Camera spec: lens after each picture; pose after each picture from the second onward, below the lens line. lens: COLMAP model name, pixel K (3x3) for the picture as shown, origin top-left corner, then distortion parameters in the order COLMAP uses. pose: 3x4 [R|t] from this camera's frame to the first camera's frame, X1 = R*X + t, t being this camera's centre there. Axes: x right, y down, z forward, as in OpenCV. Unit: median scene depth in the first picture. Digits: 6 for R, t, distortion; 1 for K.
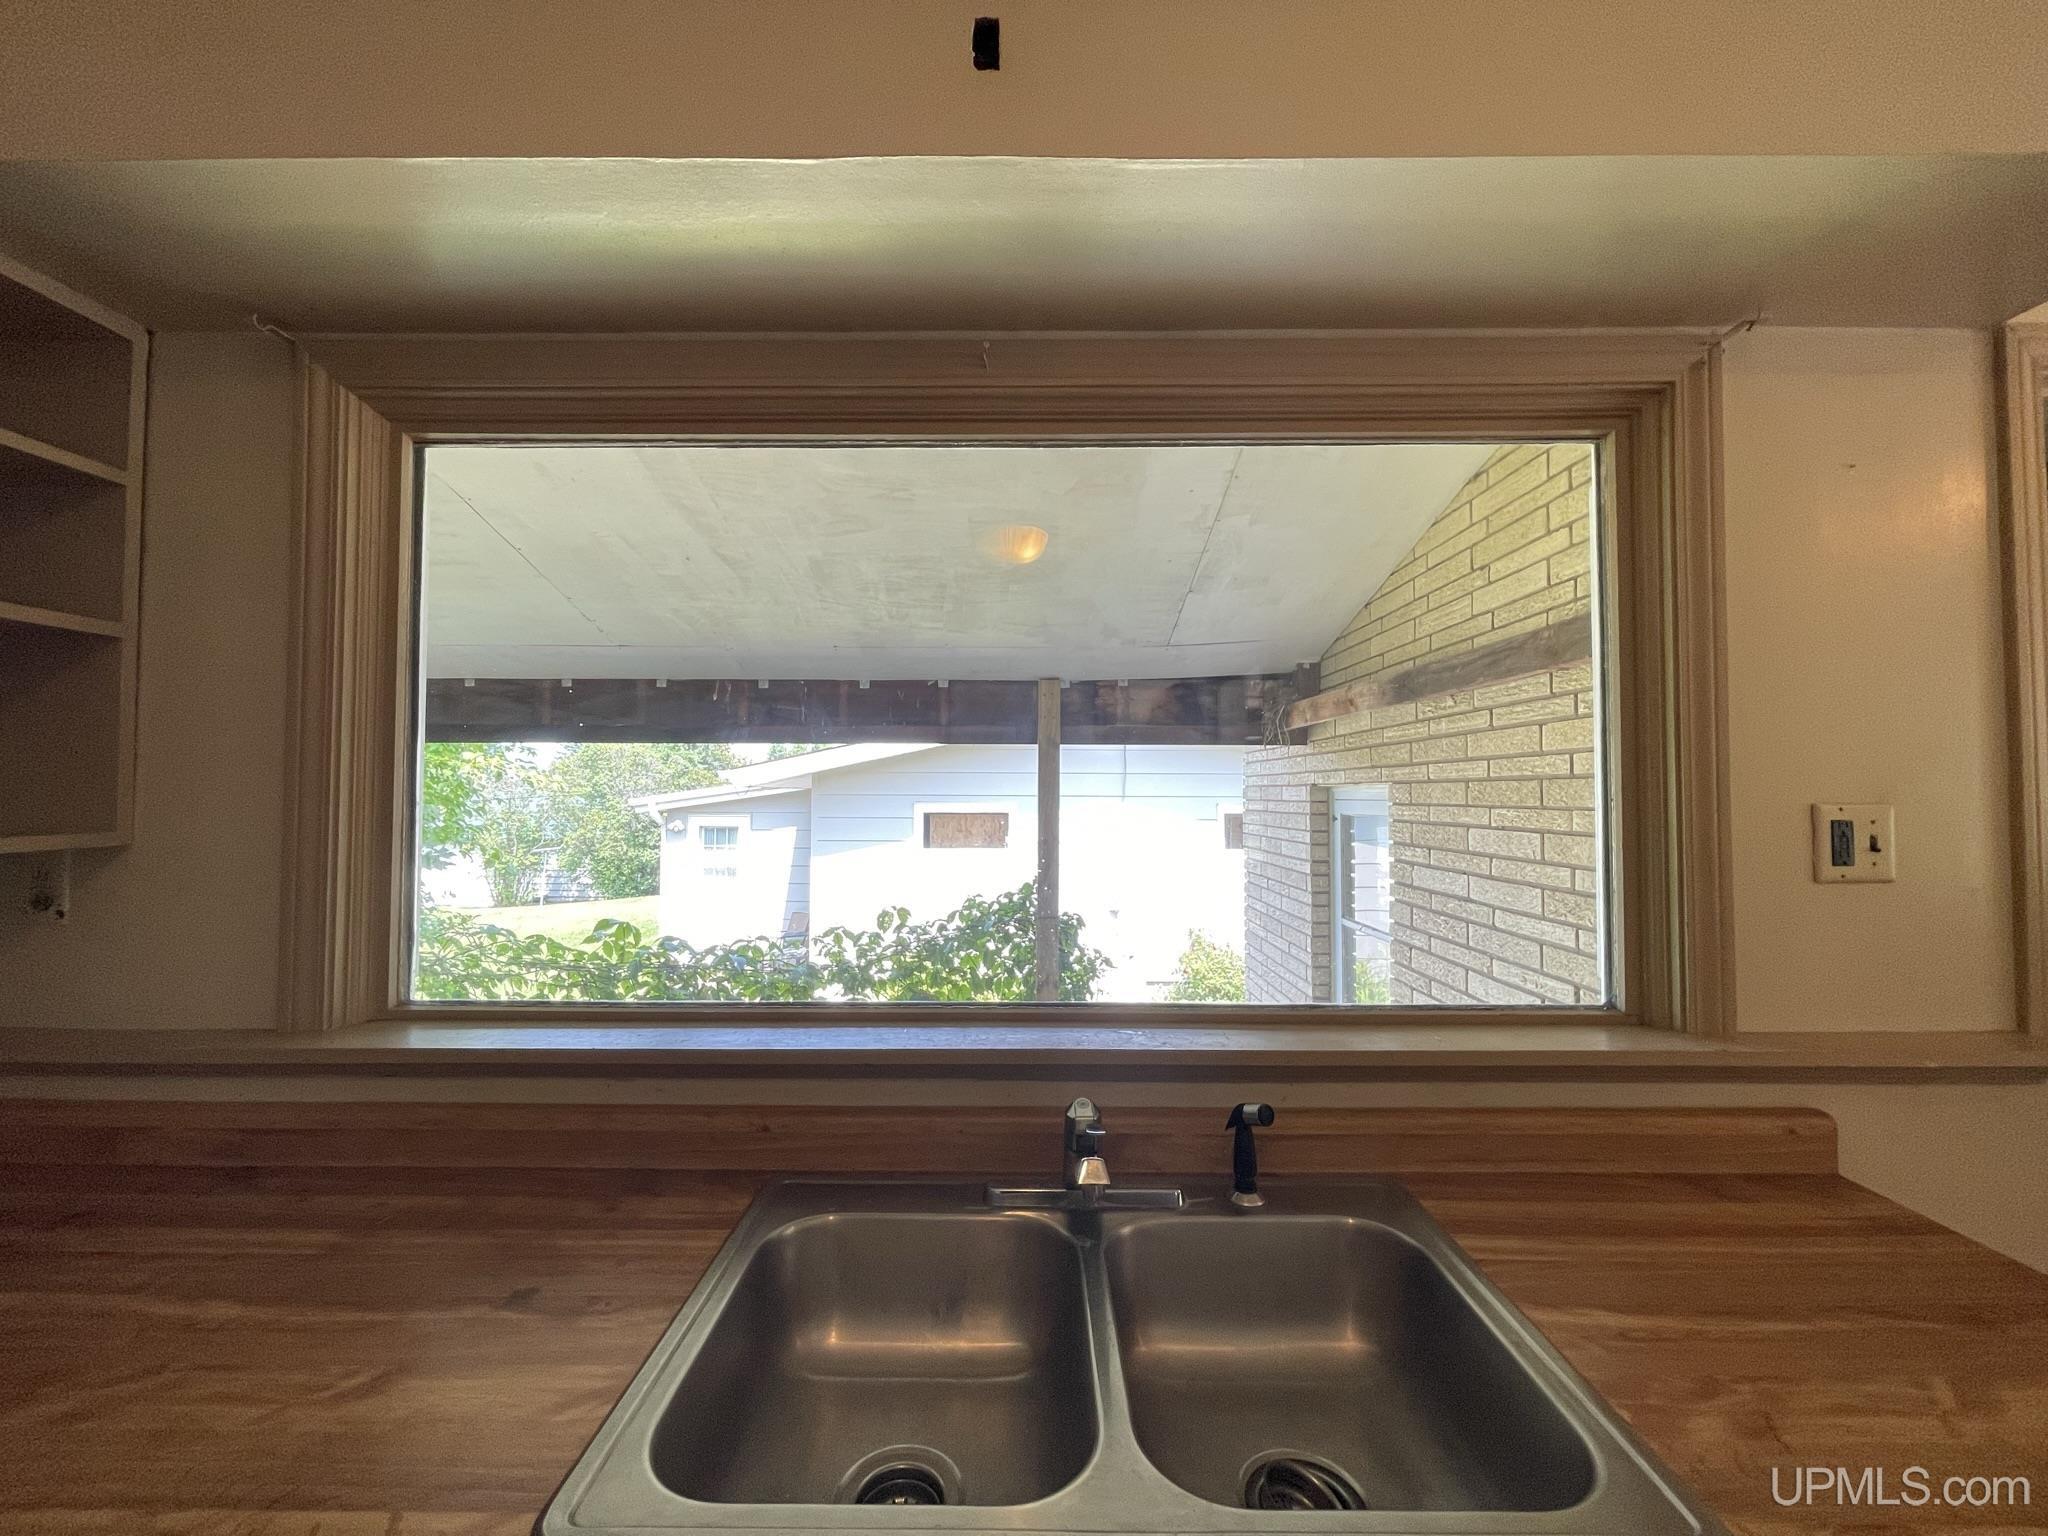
lens RADIAL K [[826.8, 0, 1021.0], [0, 826.8, 773.4], [0, 0, 1]] dist [-0.001997, 0.000354]
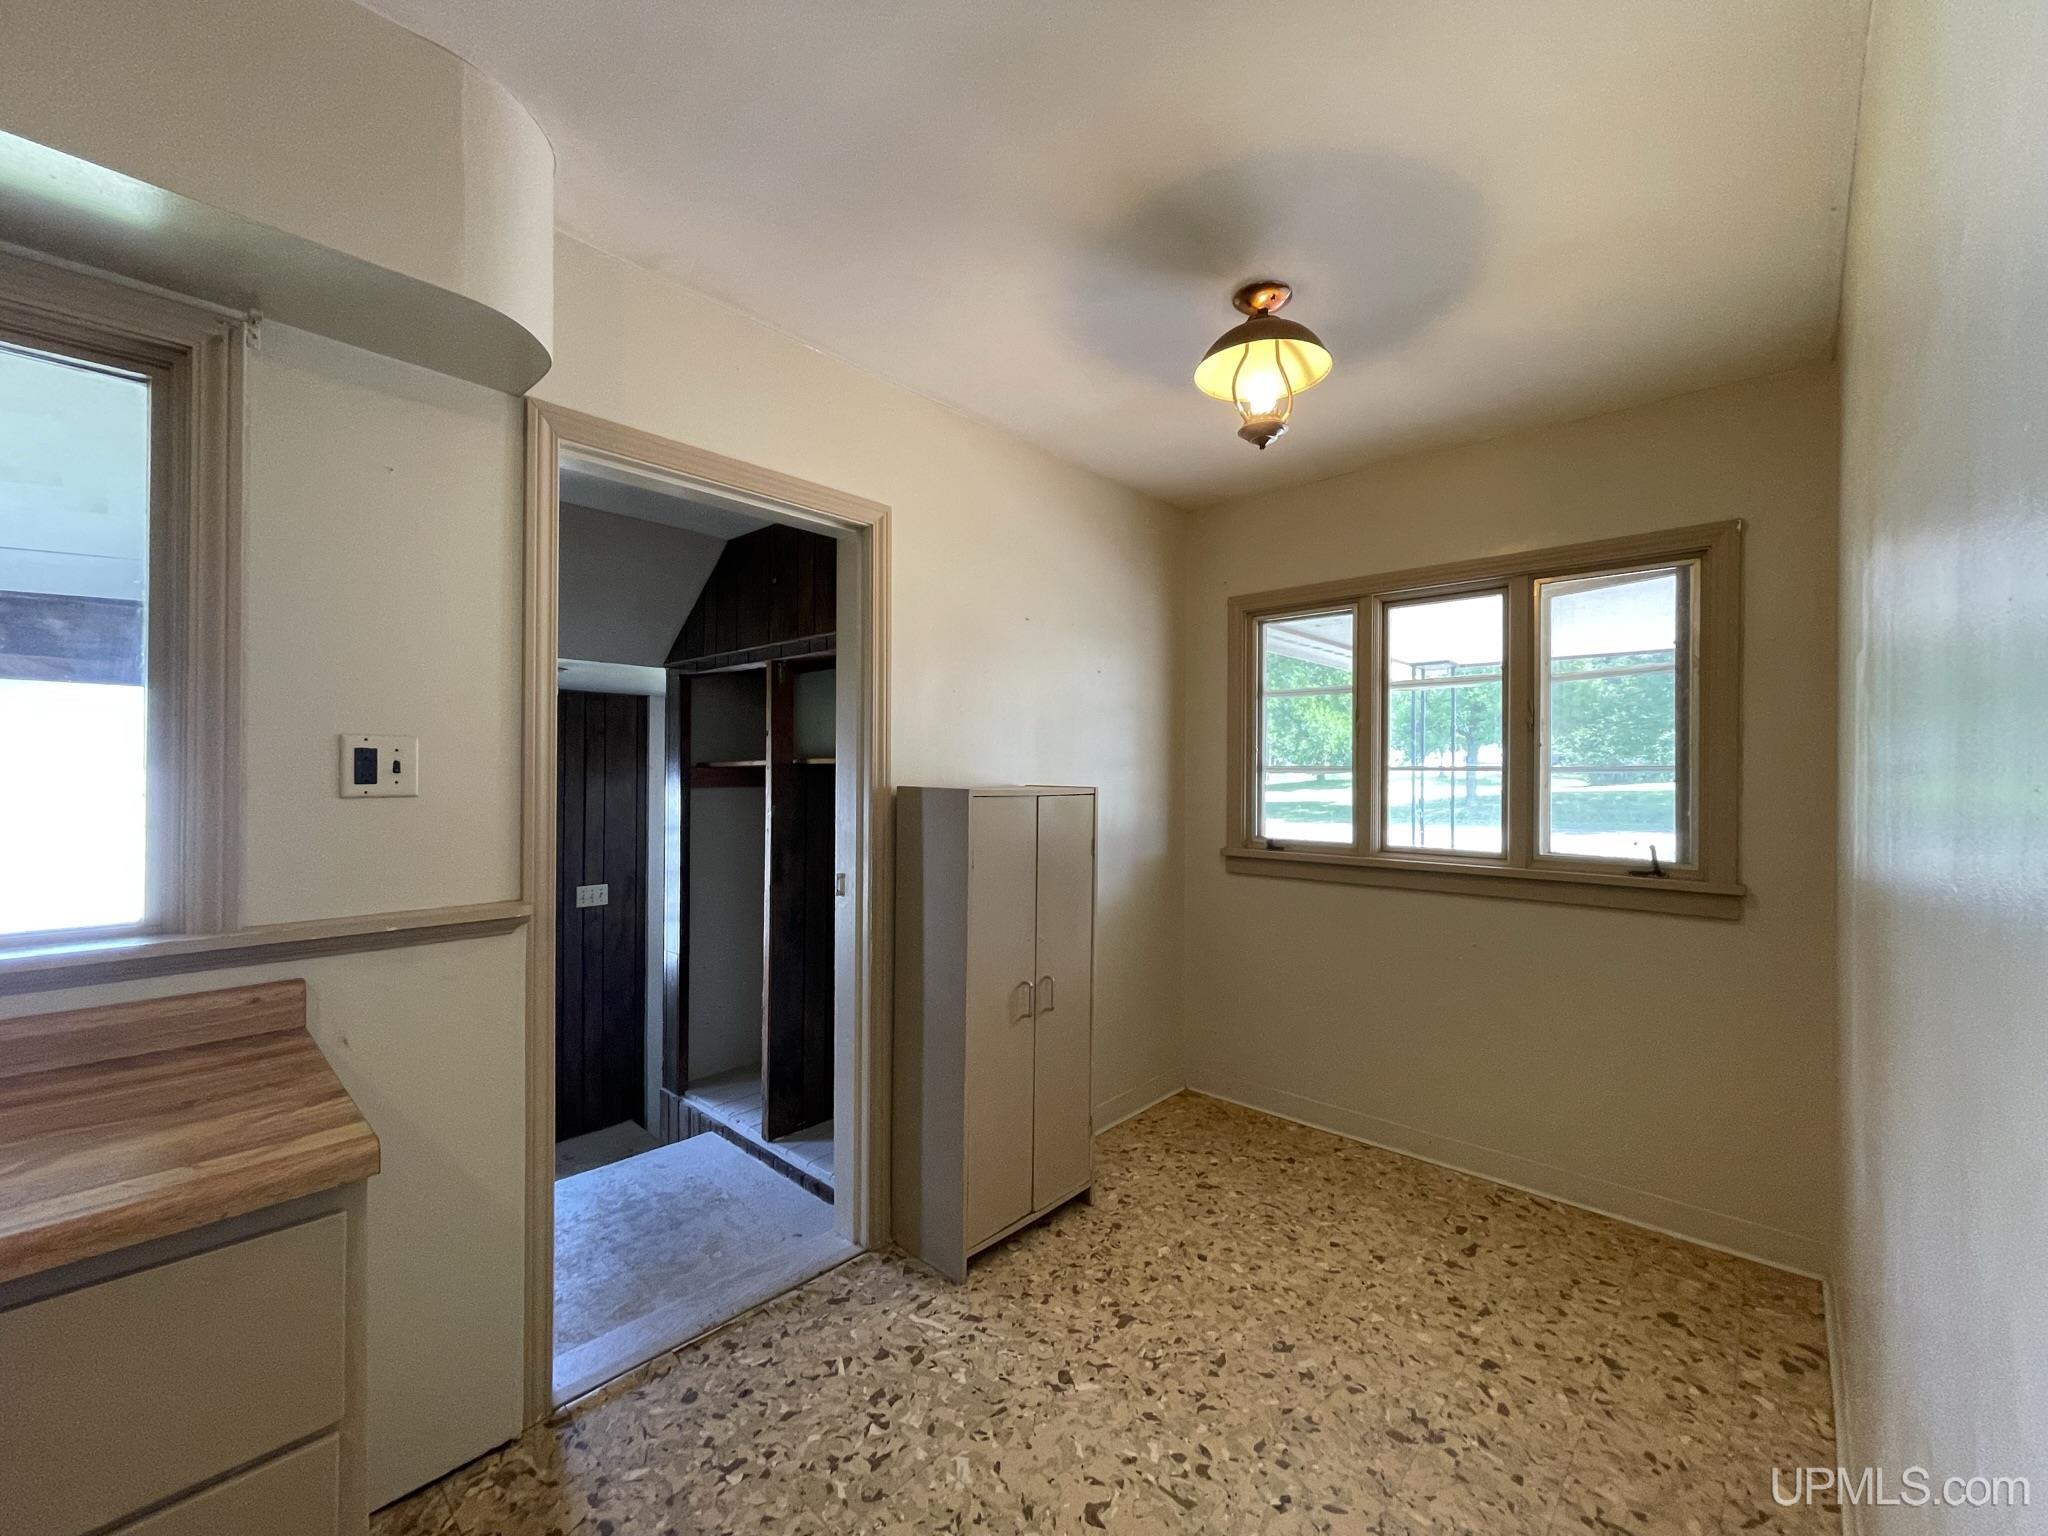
lens RADIAL K [[826.8, 0, 1019.3], [0, 826.8, 775.2], [0, 0, 1]] dist [-0.001997, 0.000354]
pose [[0.674160, 0.002320, 0.738581, 0.451586], [-0.023910, 0.999539, 0.018685, 0.031324], [-0.738198, -0.030256, 0.673905, -0.358250]]
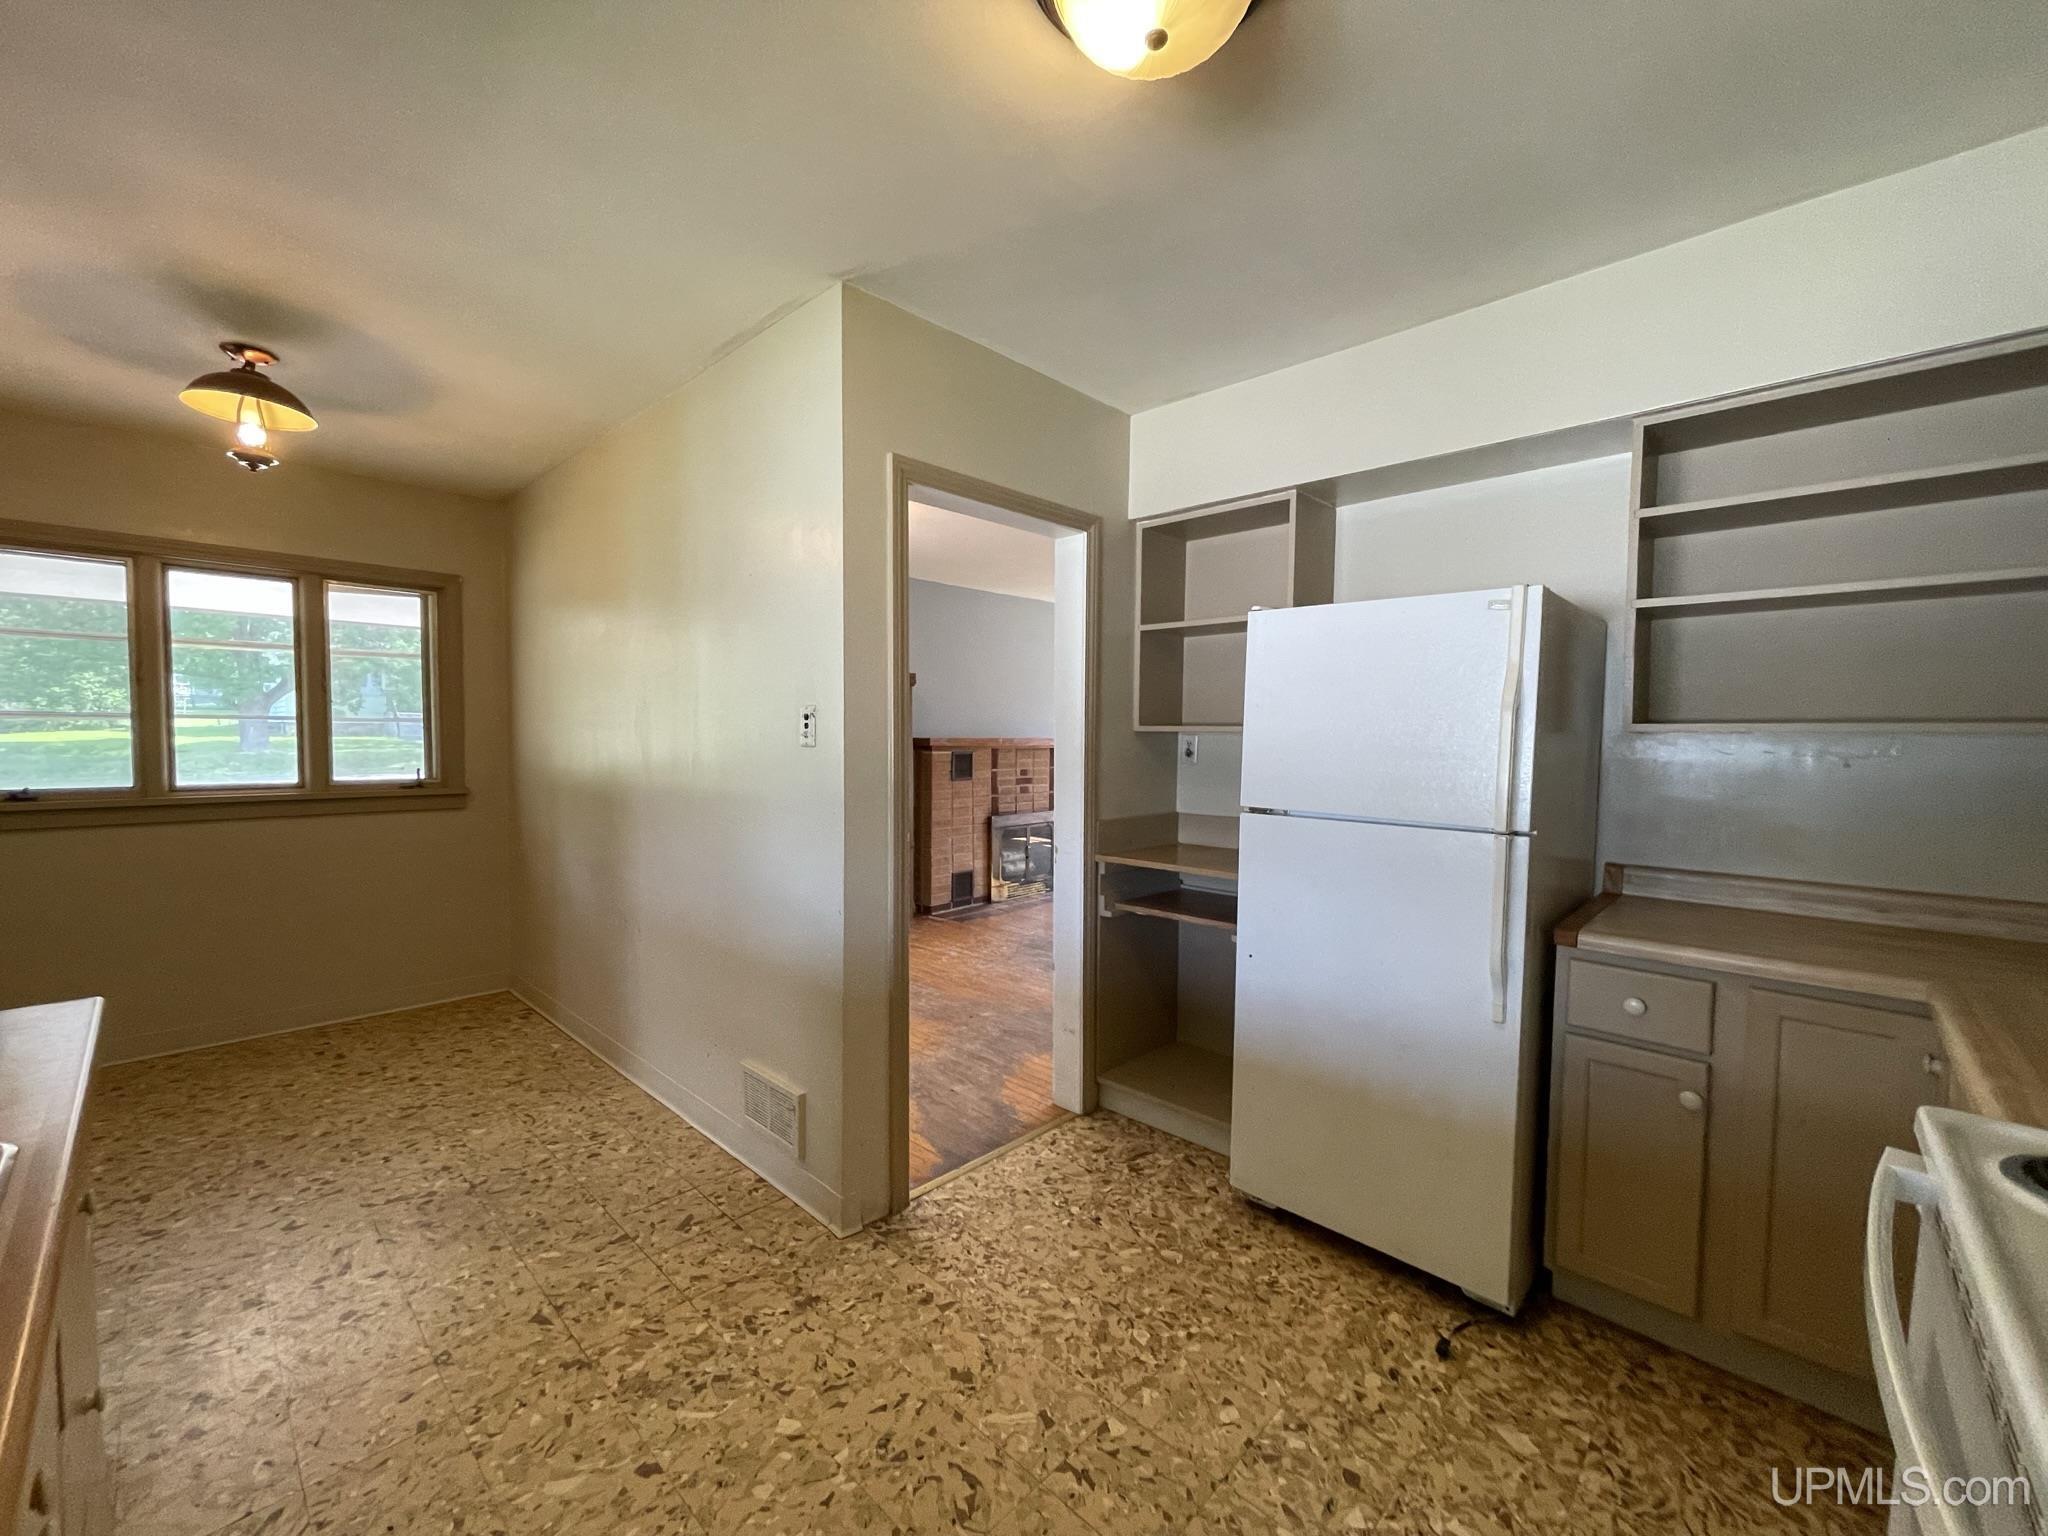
lens RADIAL K [[826.8, 0, 1021.1], [0, 826.8, 773.3], [0, 0, 1]] dist [-0.001997, 0.000354]
pose [[-0.729683, -0.038409, 0.682706, -0.409736], [-0.027158, 0.999261, 0.027192, 0.057017], [-0.683246, 0.001300, -0.730187, 0.237205]]
